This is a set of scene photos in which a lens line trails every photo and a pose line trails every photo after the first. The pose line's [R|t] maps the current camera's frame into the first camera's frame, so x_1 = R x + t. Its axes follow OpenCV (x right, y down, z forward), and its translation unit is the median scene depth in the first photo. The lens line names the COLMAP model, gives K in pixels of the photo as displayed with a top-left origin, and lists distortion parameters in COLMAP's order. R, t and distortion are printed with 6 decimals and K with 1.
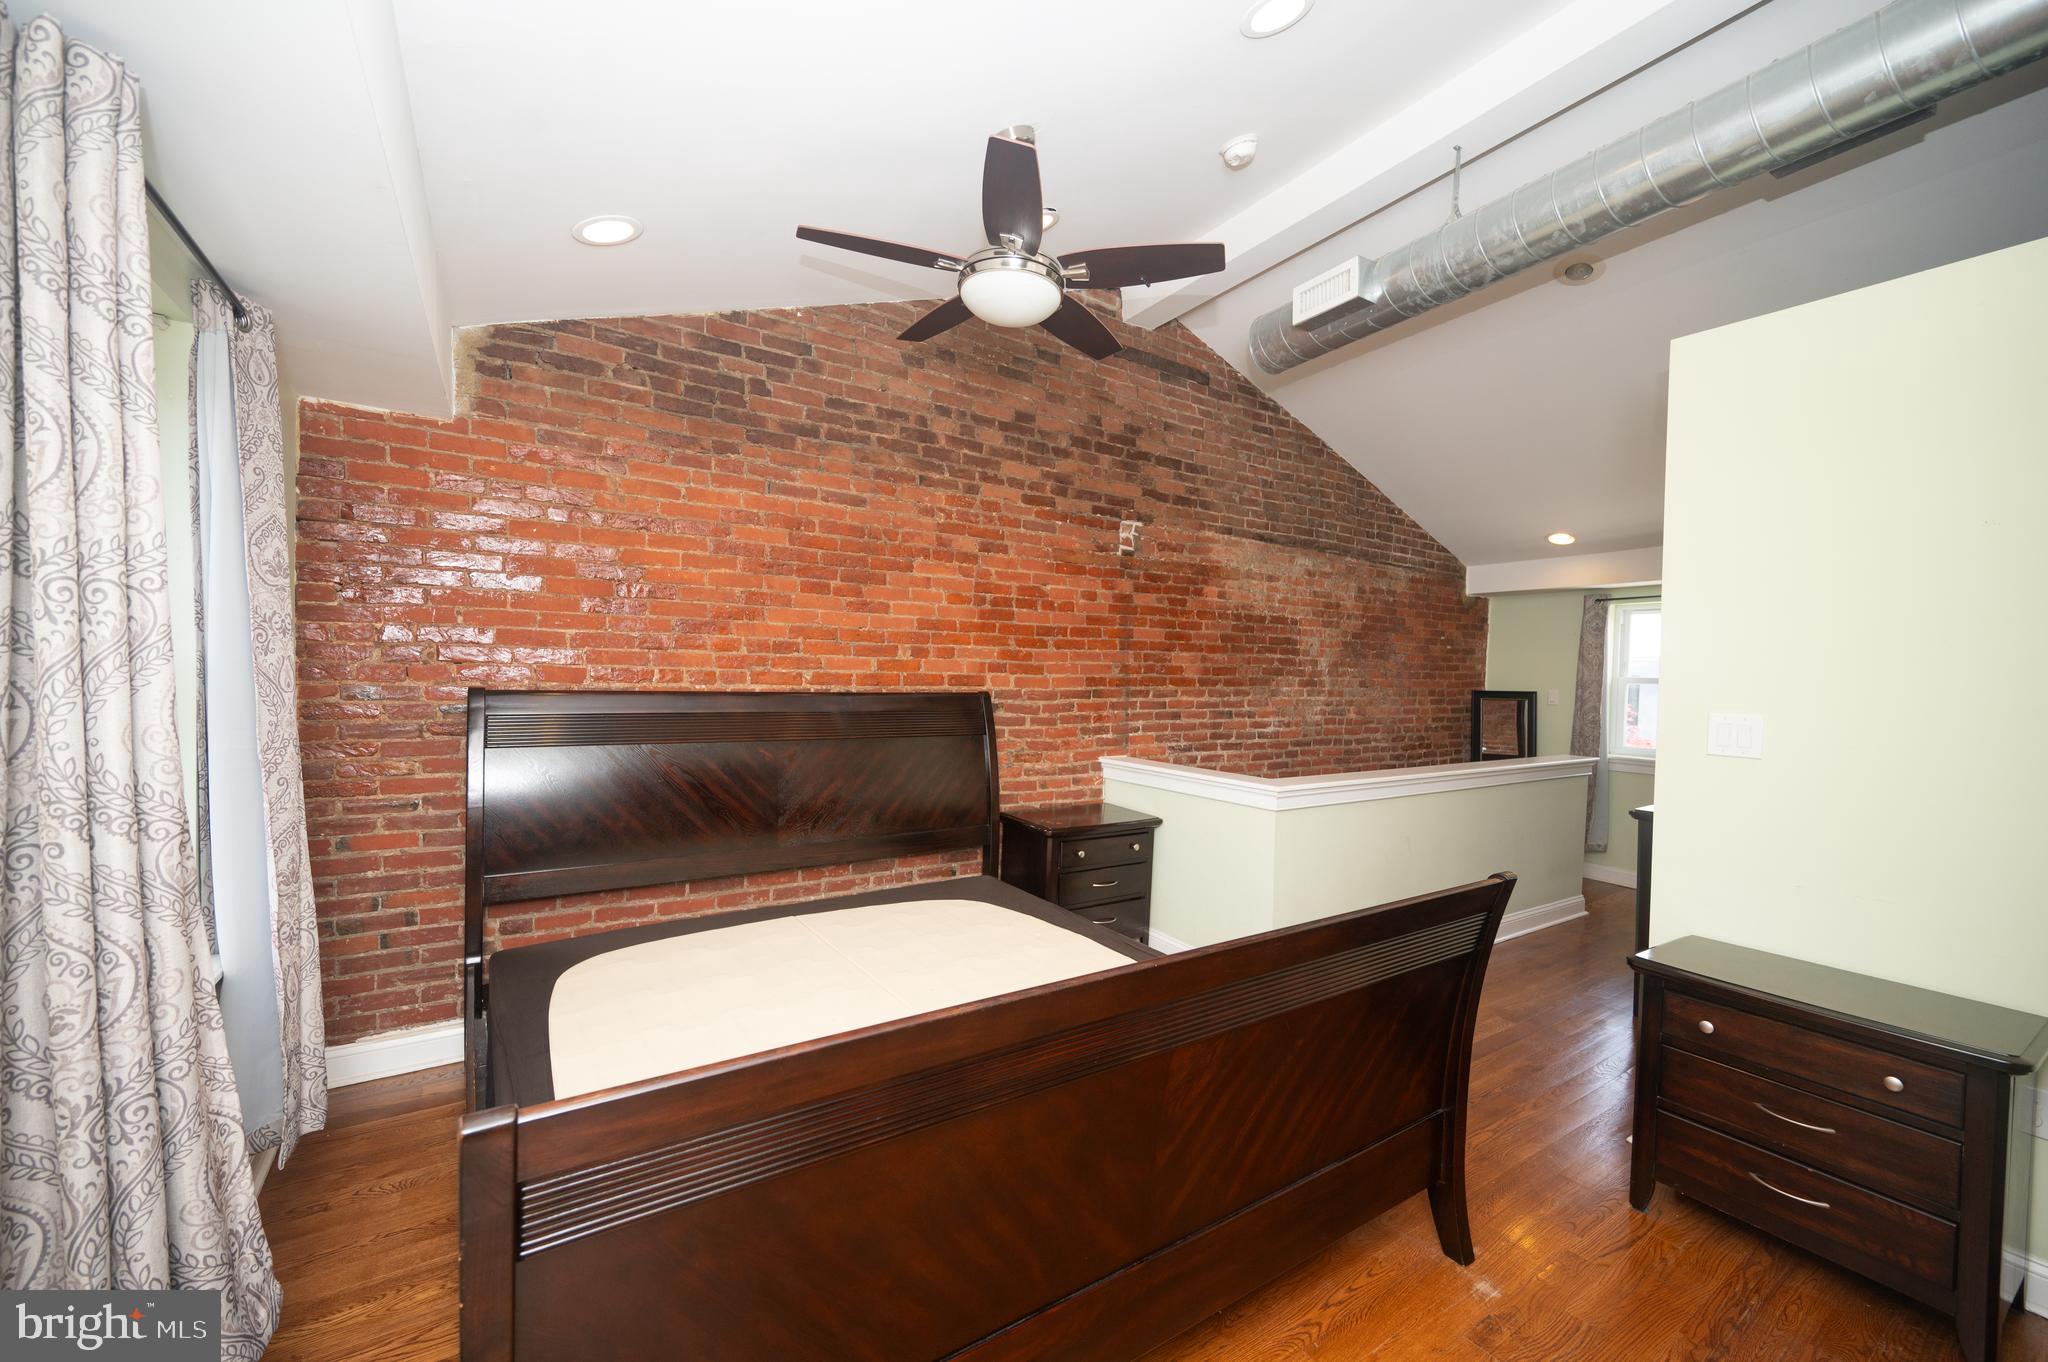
lens RADIAL K [[801.9, 0, 1026.1], [0, 801.9, 689.9], [0, 0, 1]] dist [0.001139, -0.000103]
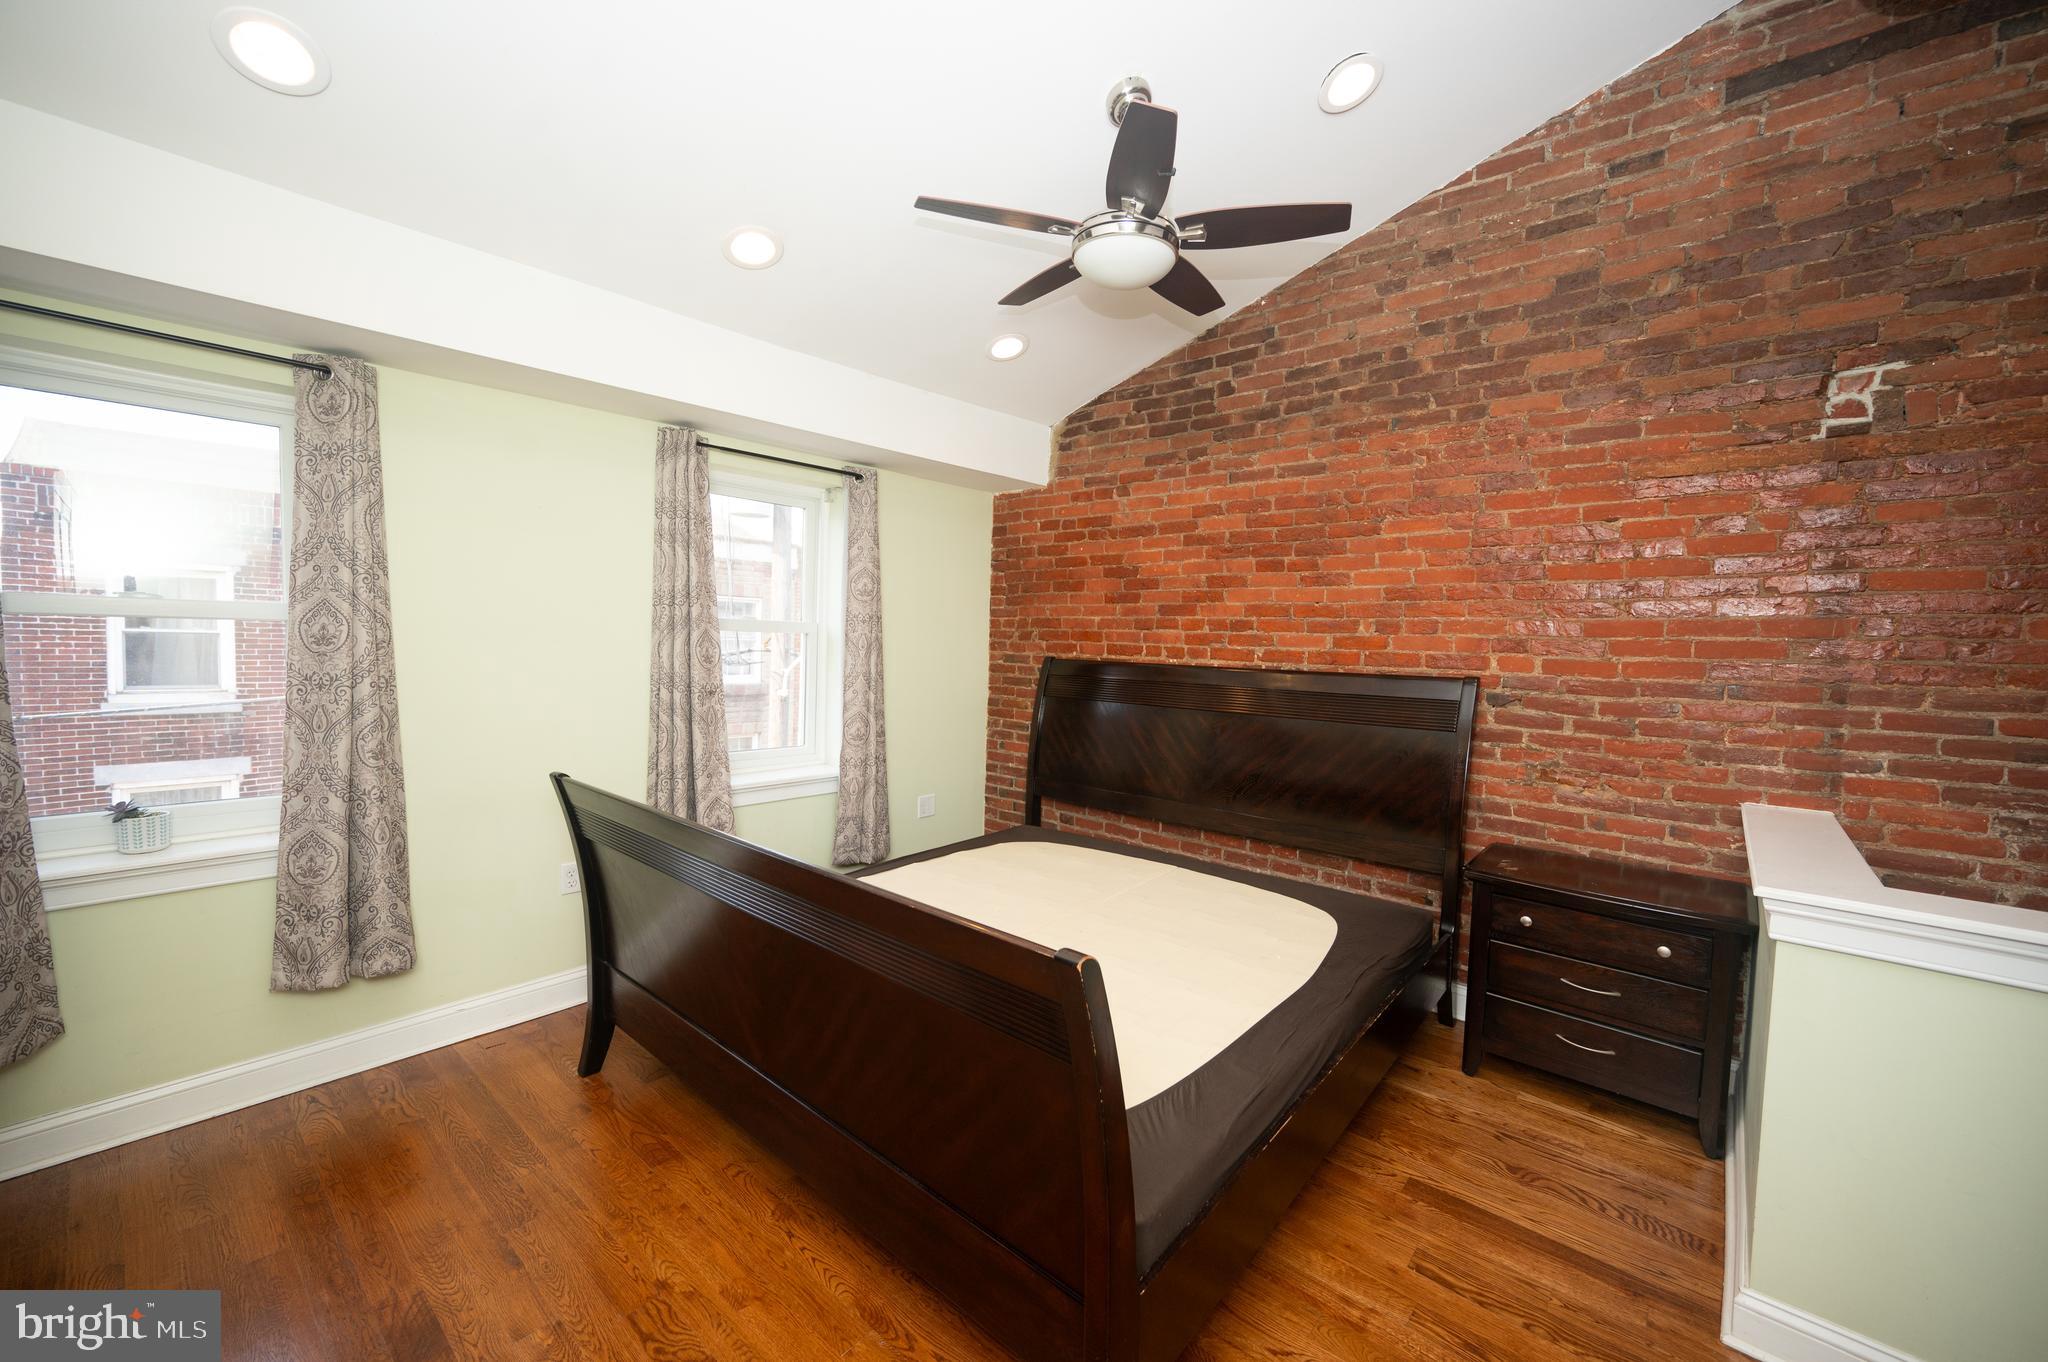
lens RADIAL K [[803.9, 0, 1022.7], [0, 803.9, 689.1], [0, 0, 1]] dist [-0.001077, 0.000608]
pose [[0.263118, 0.043496, -0.963783, 0.579694], [-0.045257, 0.998440, 0.032705, 0.007905], [0.963702, 0.035013, 0.264676, 0.394754]]
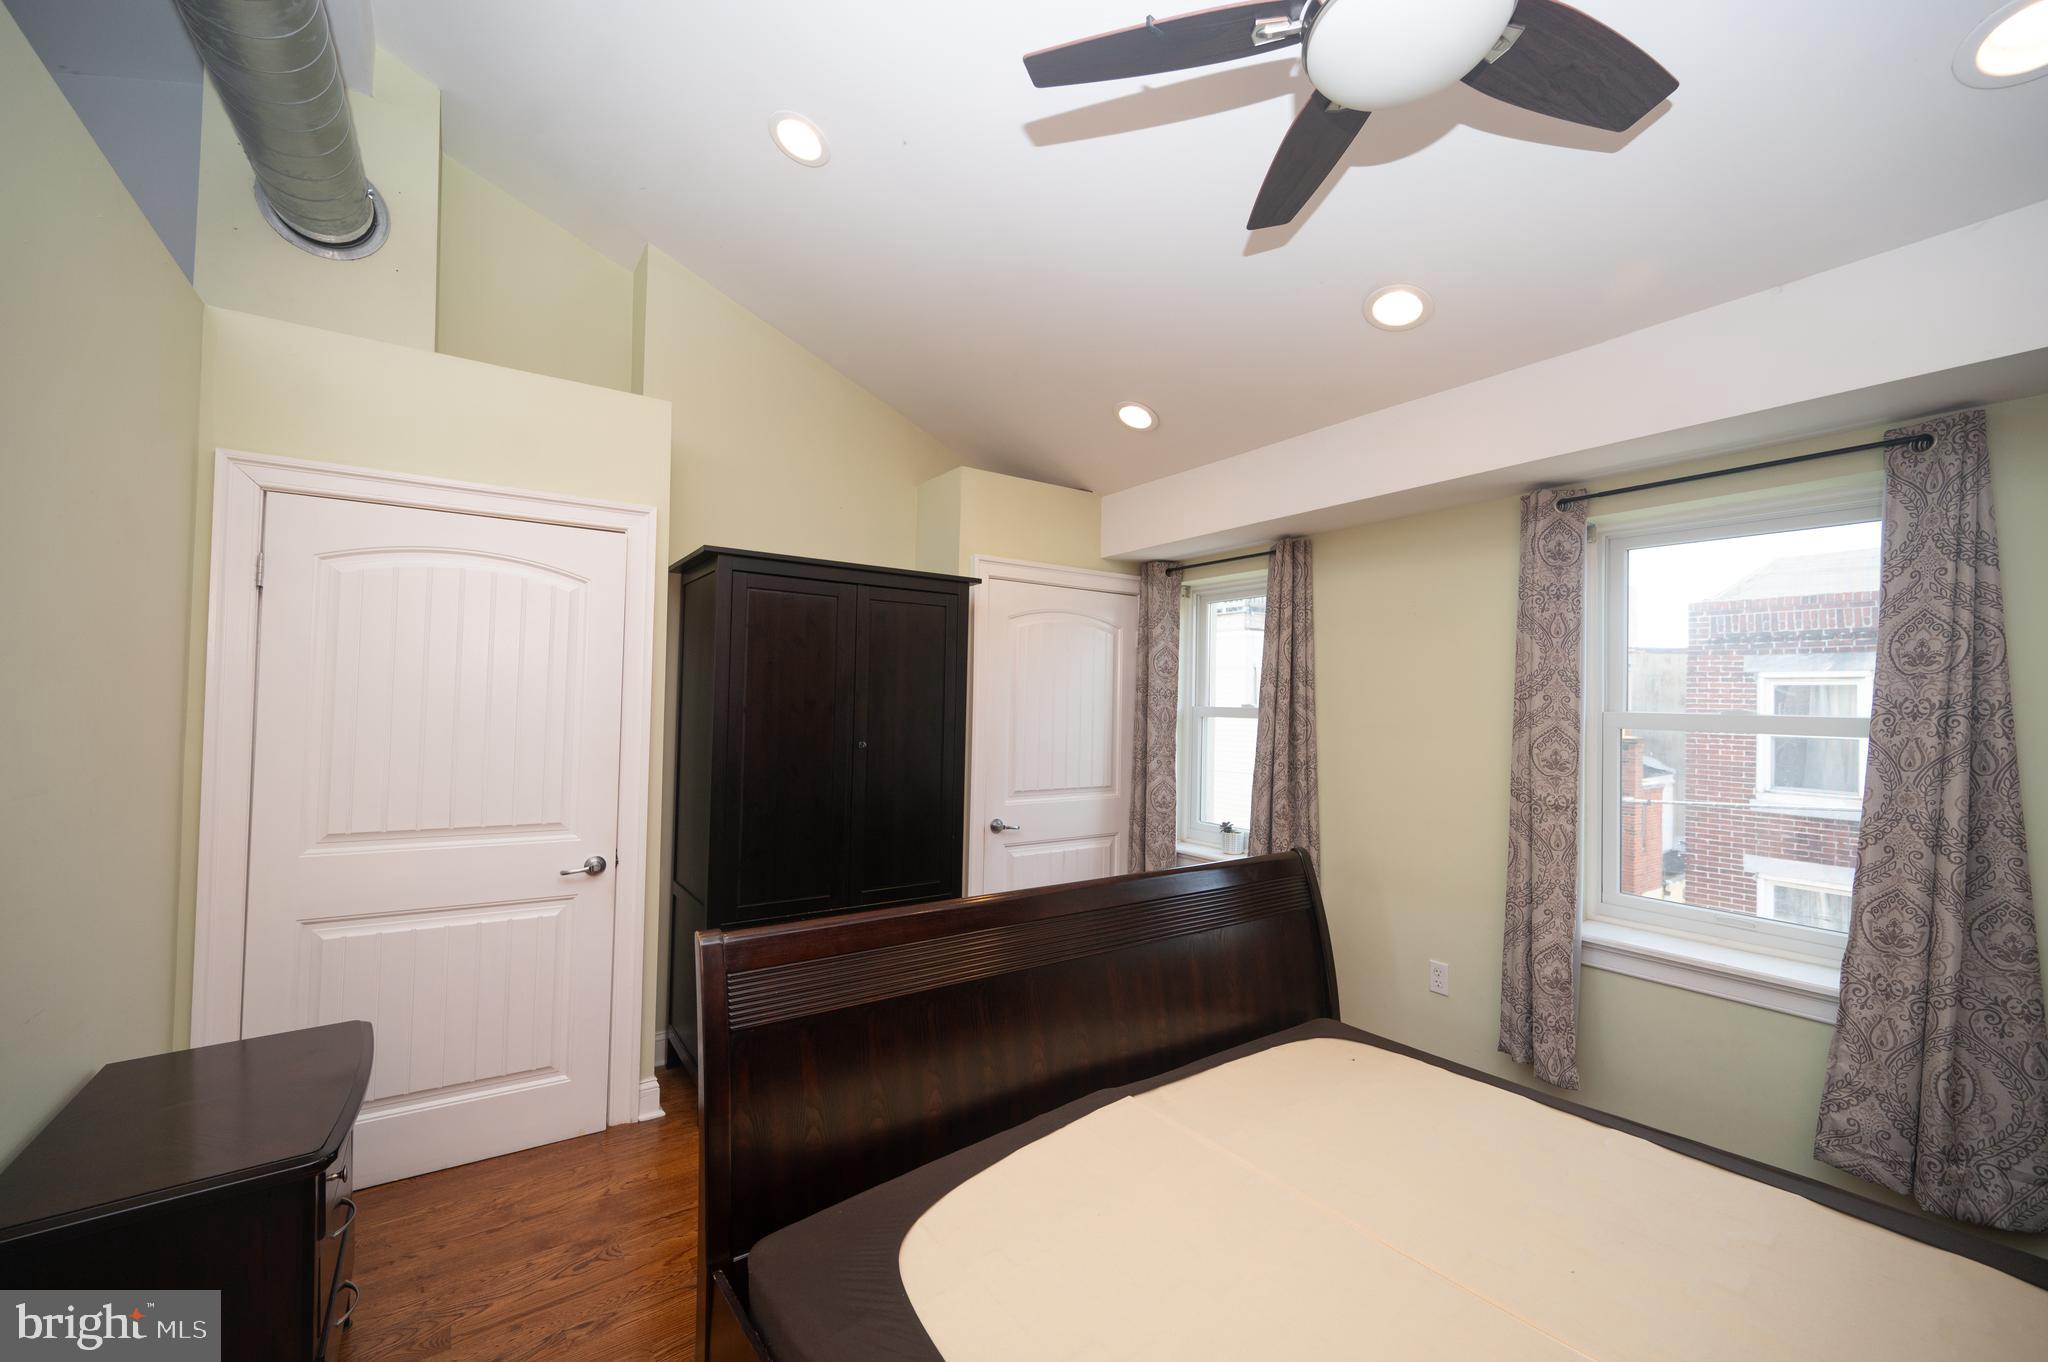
lens RADIAL K [[807.6, 0, 1025.8], [0, 807.6, 673.0], [0, 0, 1]] dist [0.000973, 0.000079]
pose [[-0.998044, -0.043804, -0.044600, 0.155312], [-0.043326, 0.998993, -0.011622, -0.030011], [0.045064, -0.009667, -0.998937, 0.951536]]
